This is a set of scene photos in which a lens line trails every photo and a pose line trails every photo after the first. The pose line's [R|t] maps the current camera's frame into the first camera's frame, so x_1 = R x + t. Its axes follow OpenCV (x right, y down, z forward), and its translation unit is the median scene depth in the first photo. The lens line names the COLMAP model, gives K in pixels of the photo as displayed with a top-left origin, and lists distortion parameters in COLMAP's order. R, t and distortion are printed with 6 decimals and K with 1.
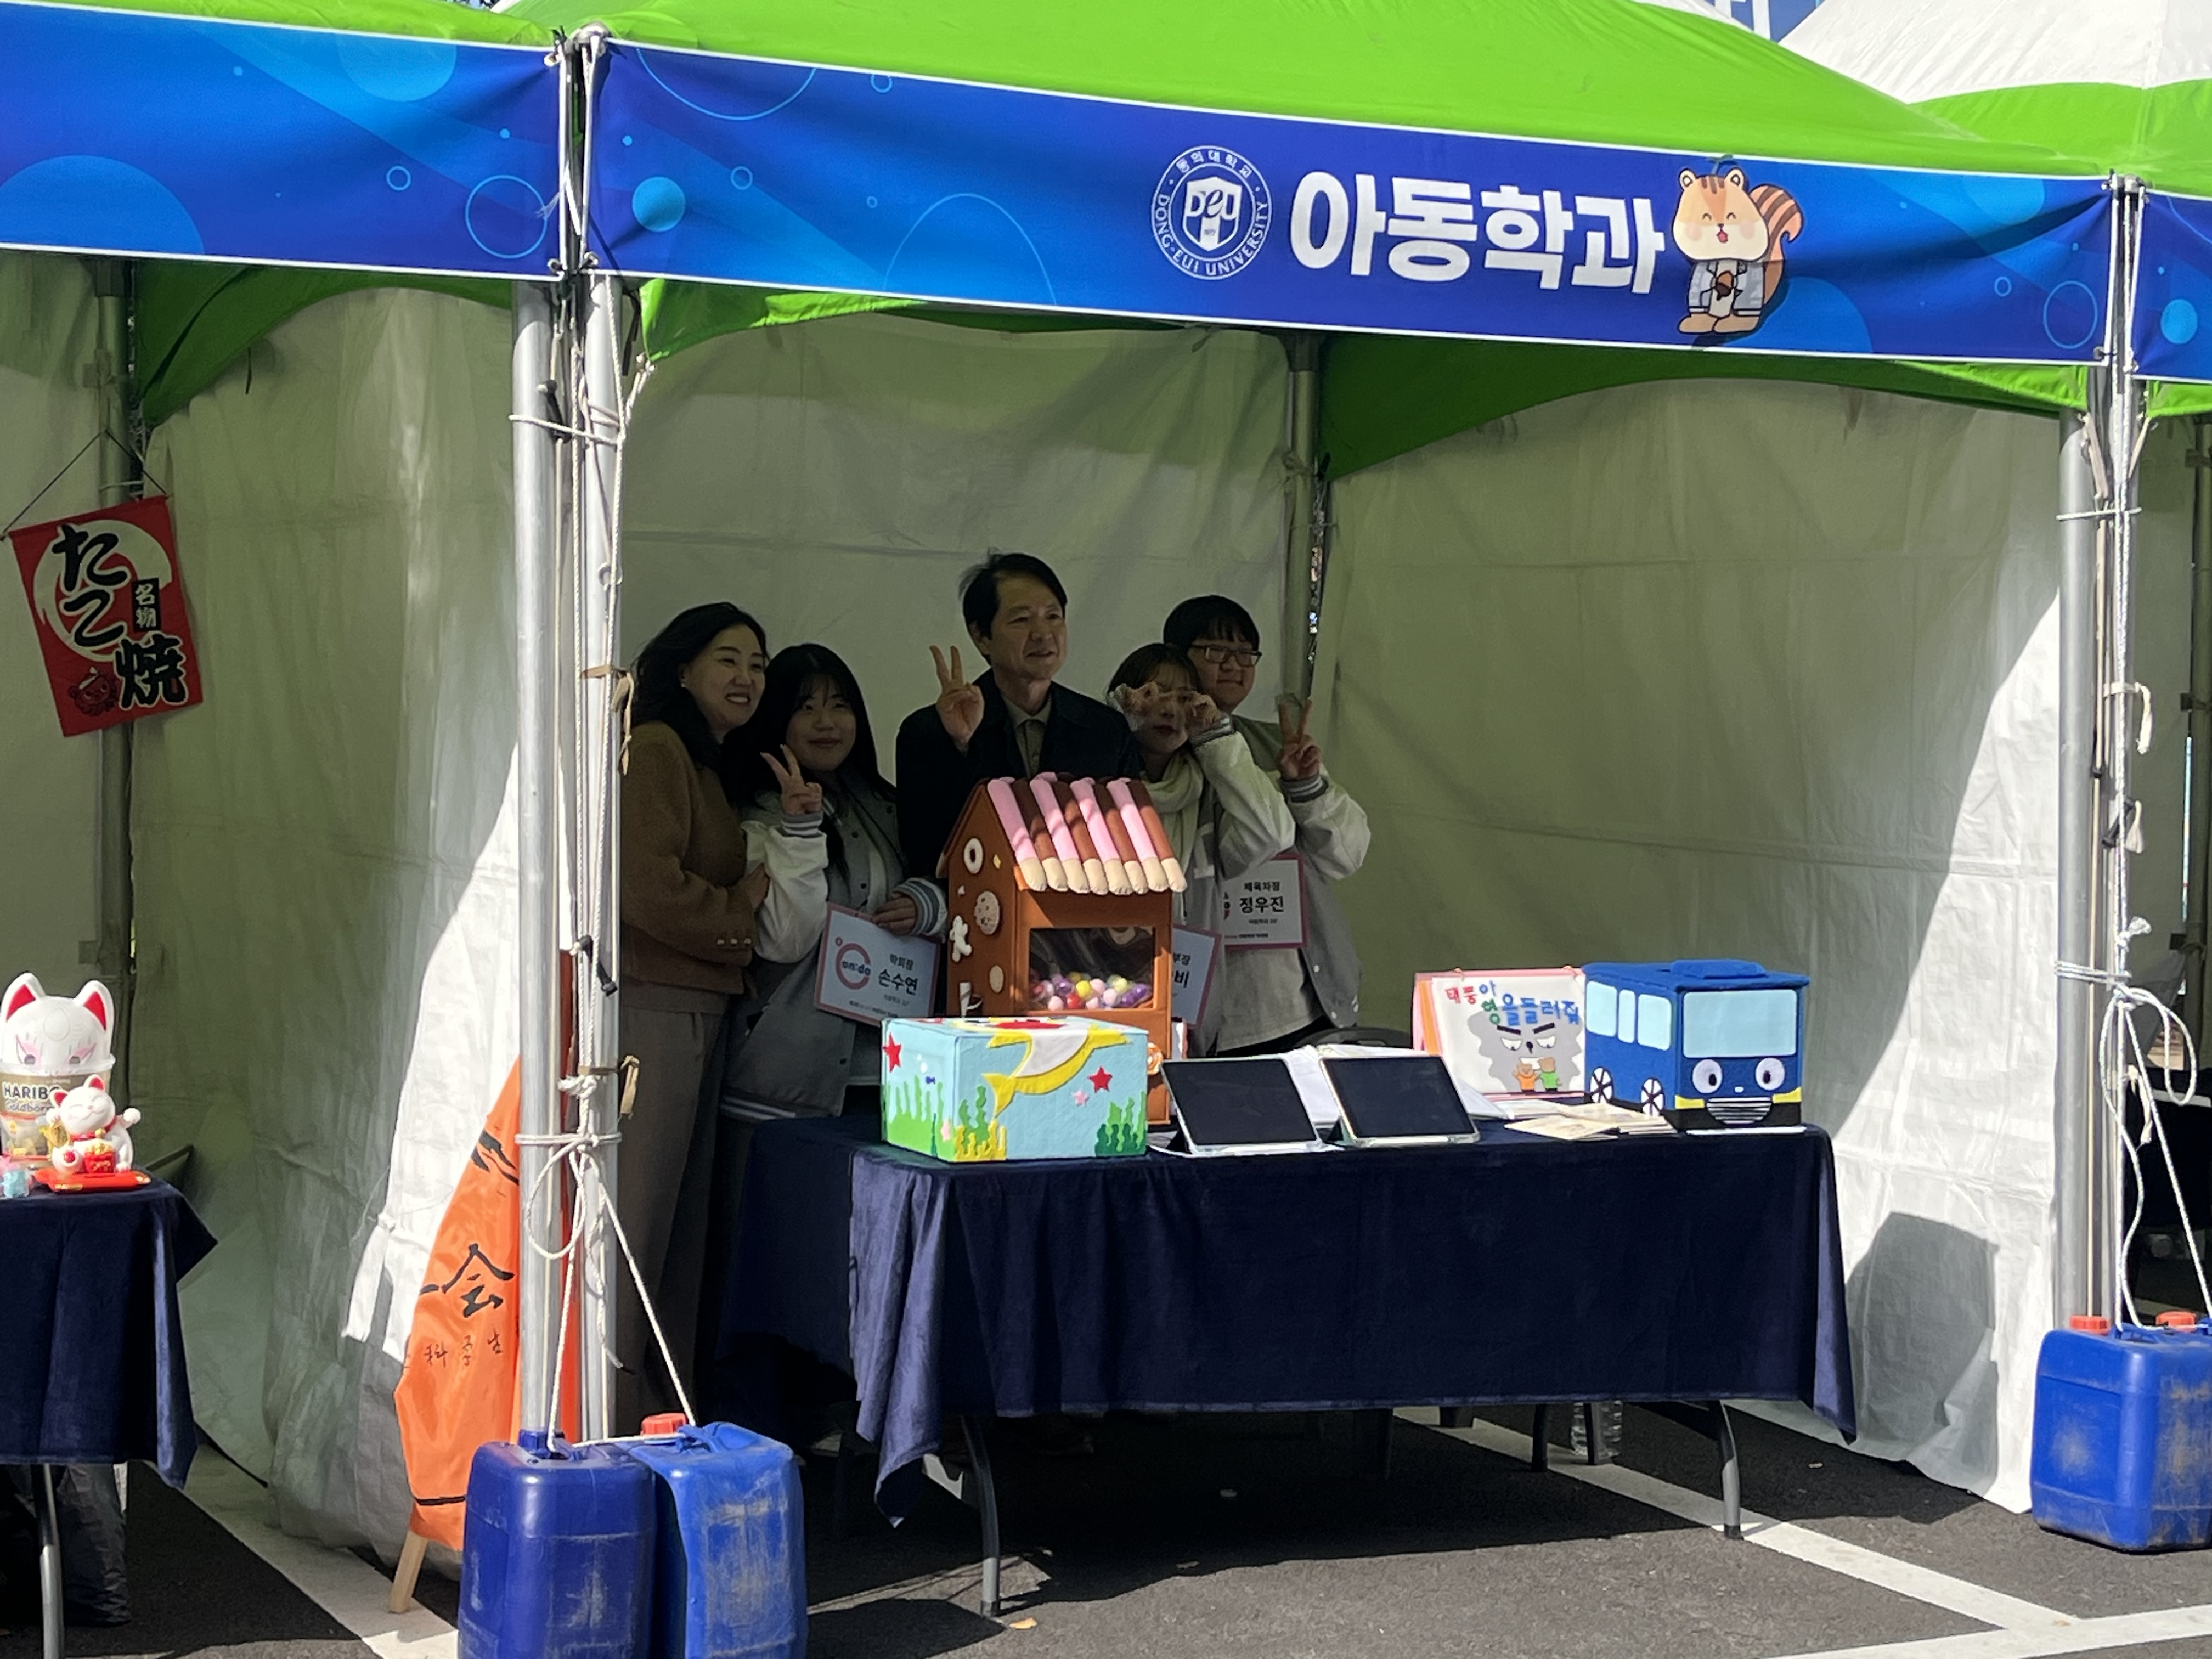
lens RADIAL K [[3655.9, 0, 1105.2], [0, 3655.9, 802.2], [0, 0, 1]] dist [-0.588872, -0.015137]
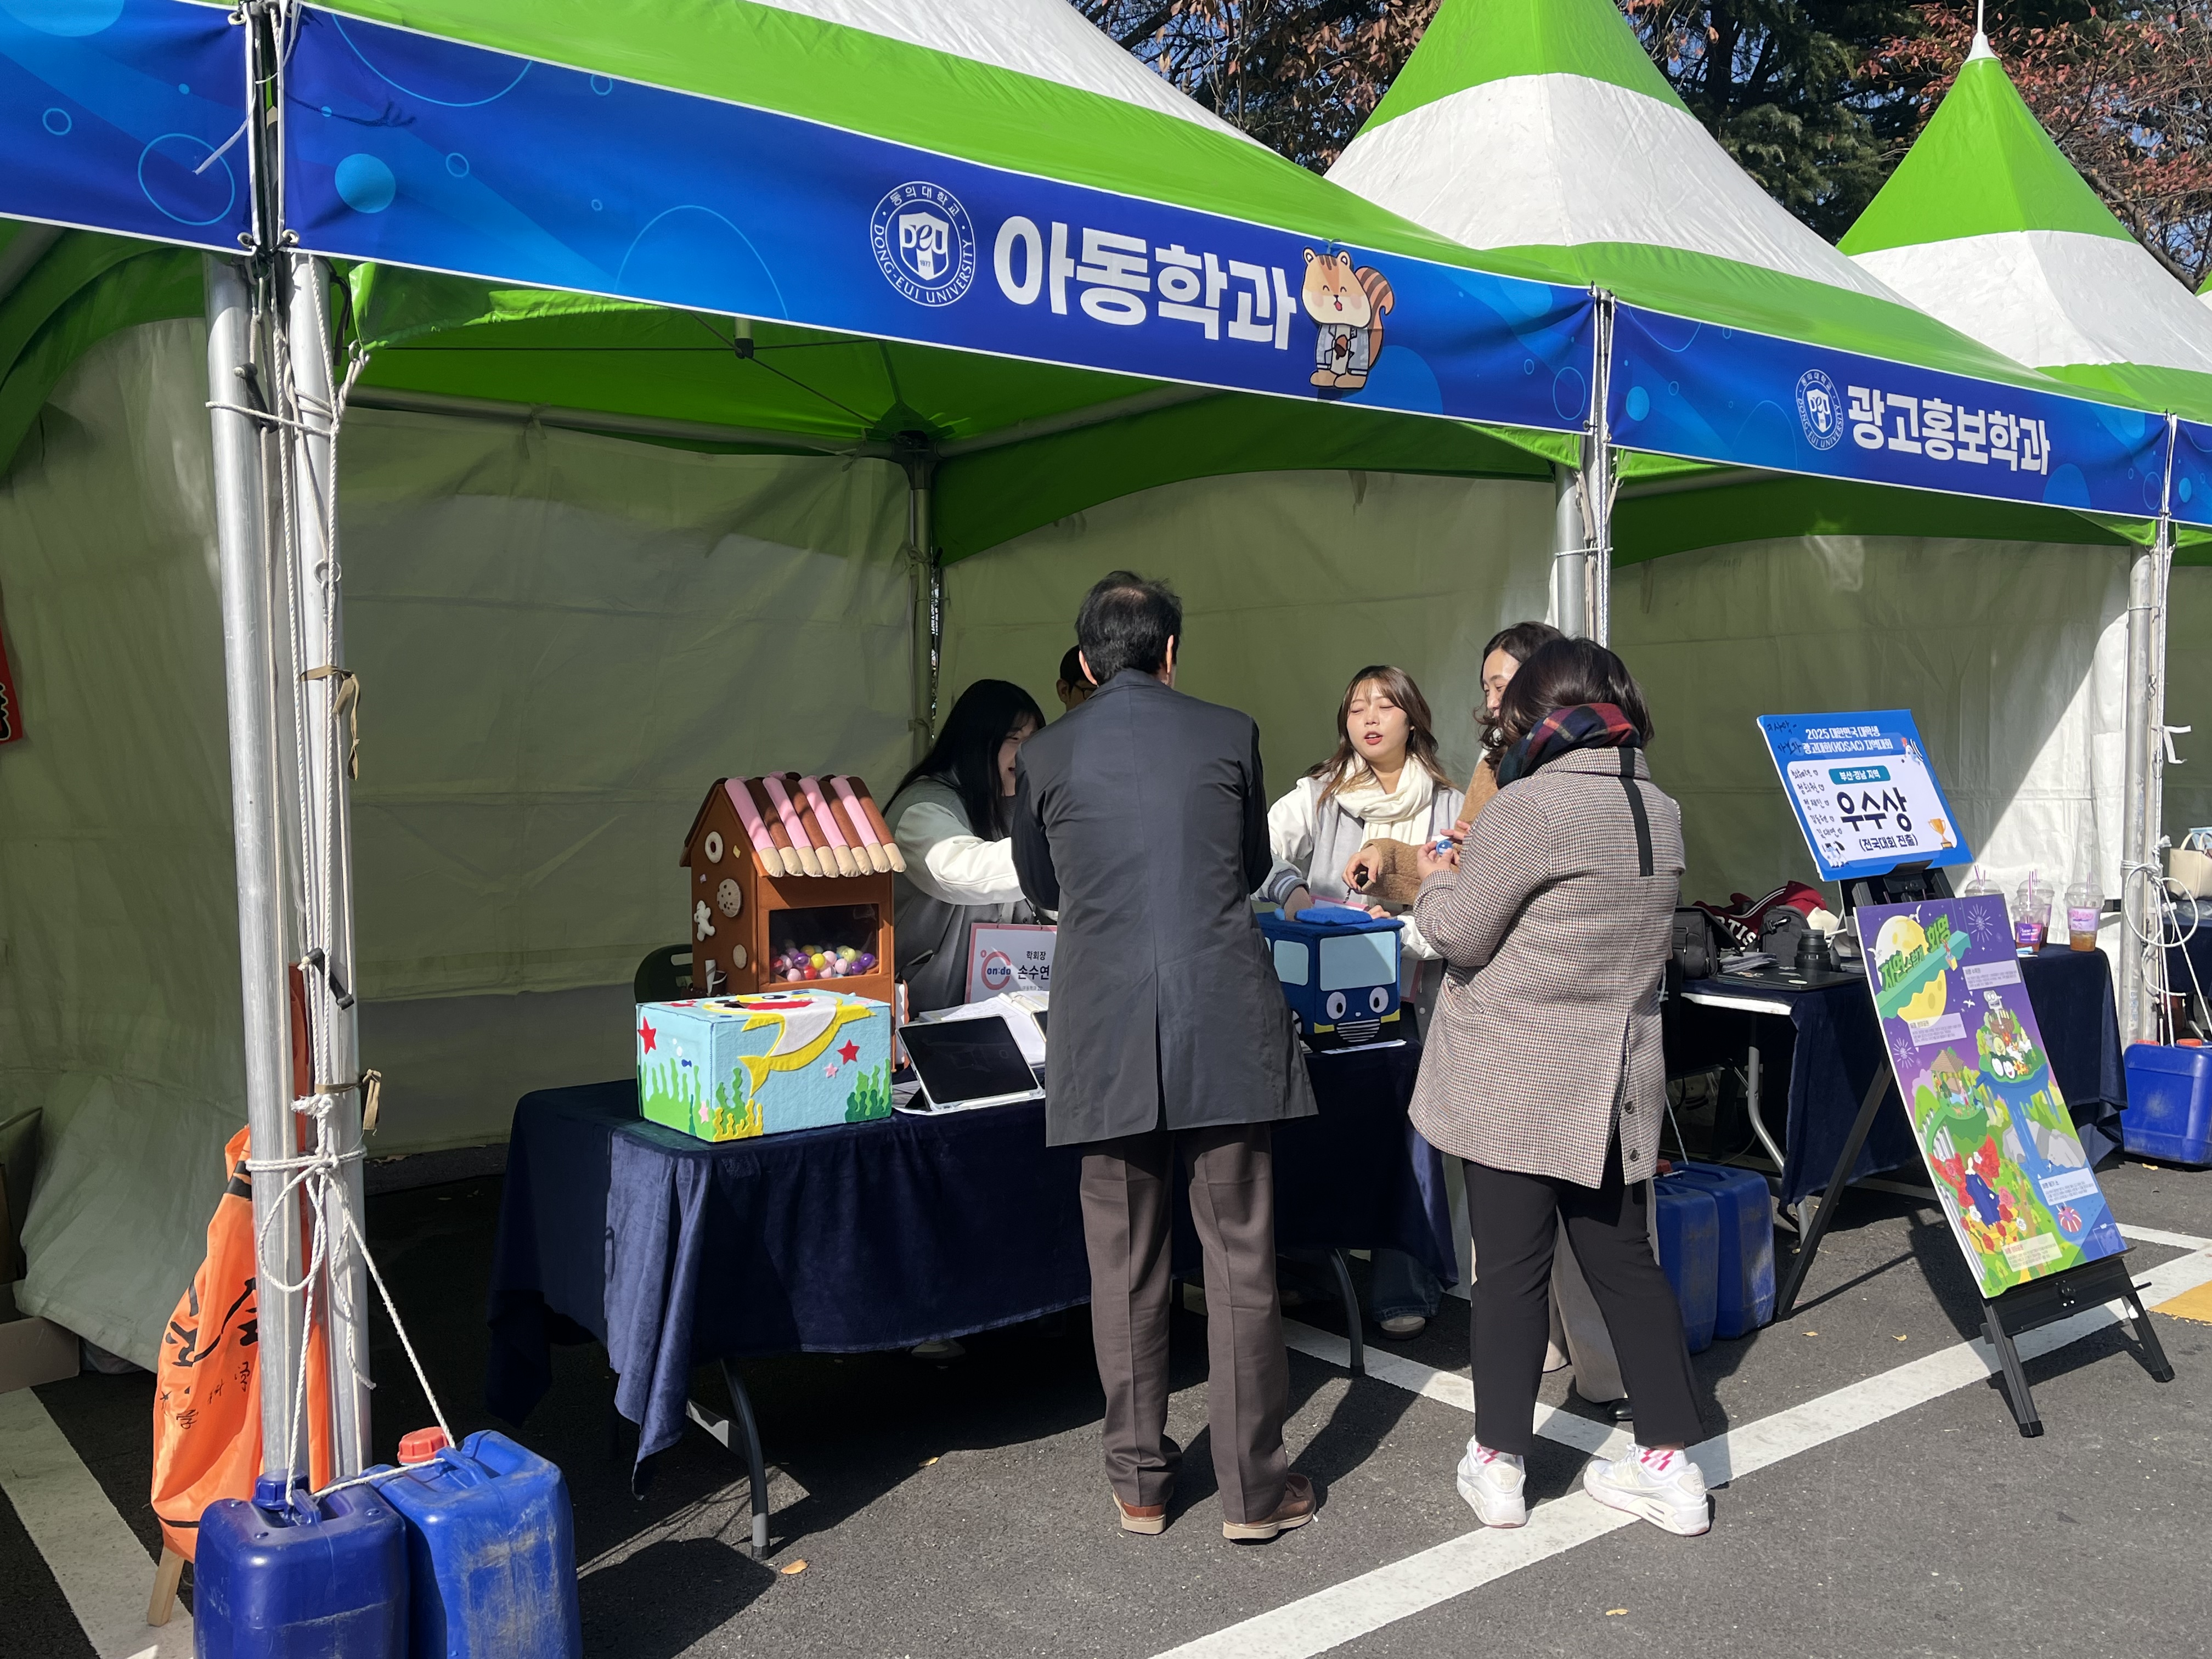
lens RADIAL K [[1632.1, 0, 1114.1], [0, 1632.1, 826.4], [0, 0, 1]] dist [-0.053752, 0.004999]
pose [[0.971117, -0.035192, 0.235995, -0.036007], [0.031387, 0.999310, 0.019863, 0.002394], [-0.236531, -0.011882, 0.971551, 0.508935]]
